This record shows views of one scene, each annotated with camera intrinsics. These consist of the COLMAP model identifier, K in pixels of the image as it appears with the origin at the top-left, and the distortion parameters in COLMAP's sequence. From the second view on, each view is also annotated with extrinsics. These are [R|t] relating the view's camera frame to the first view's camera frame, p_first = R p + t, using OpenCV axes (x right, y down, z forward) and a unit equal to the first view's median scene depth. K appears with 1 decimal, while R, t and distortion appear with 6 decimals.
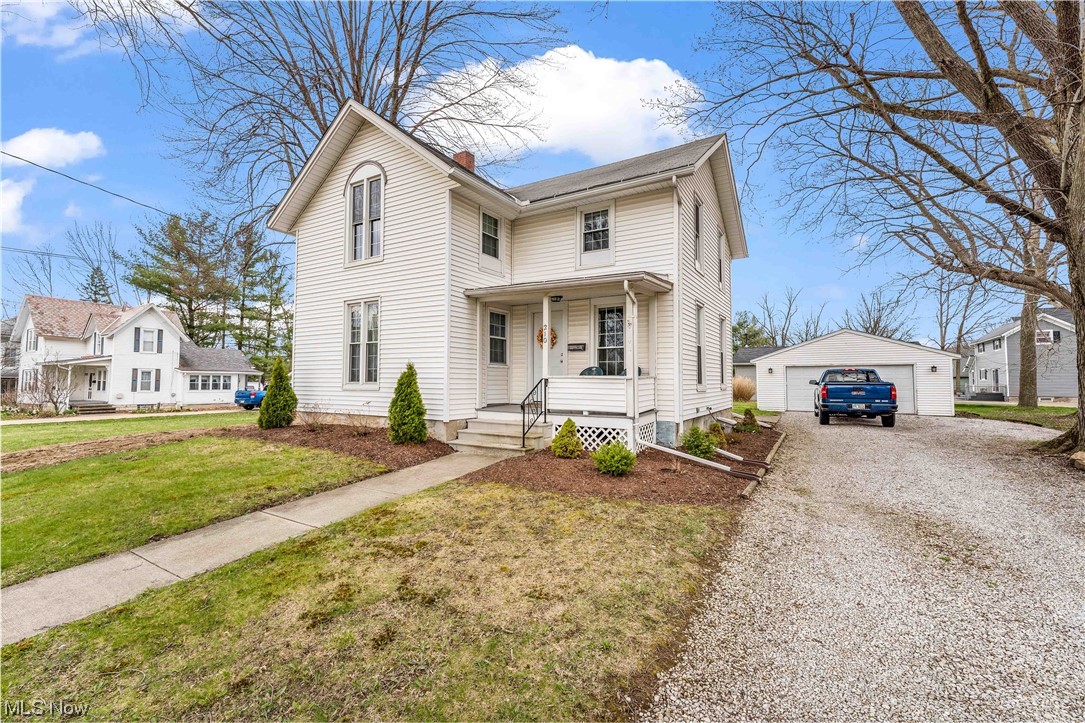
lens RADIAL K [[473.4, 0, 542.5], [0, 473.4, 361.5], [0, 0, 1]] dist [0.001885, 0.000121]
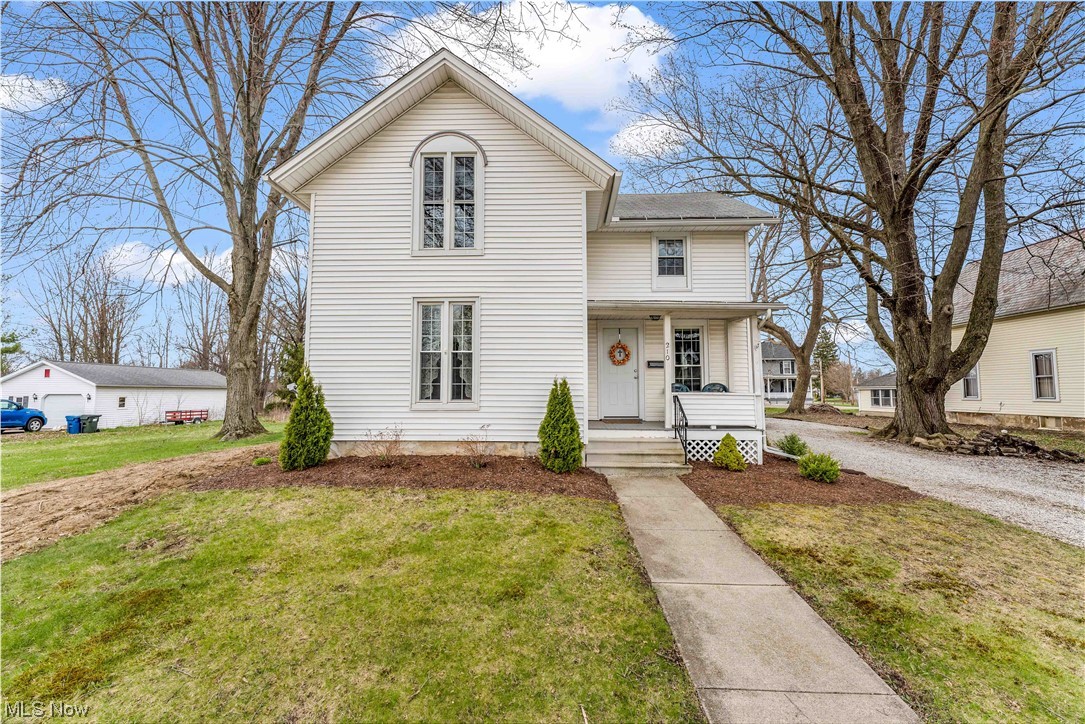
lens RADIAL K [[439.6, 0, 543.0], [0, 439.6, 364.9], [0, 0, 1]] dist [-0.002613, -0.000146]
pose [[0.867649, 0.025044, 0.496547, -0.632346], [-0.018988, 0.999671, -0.017240, -0.007330], [-0.496815, 0.005530, 0.867839, 0.274290]]
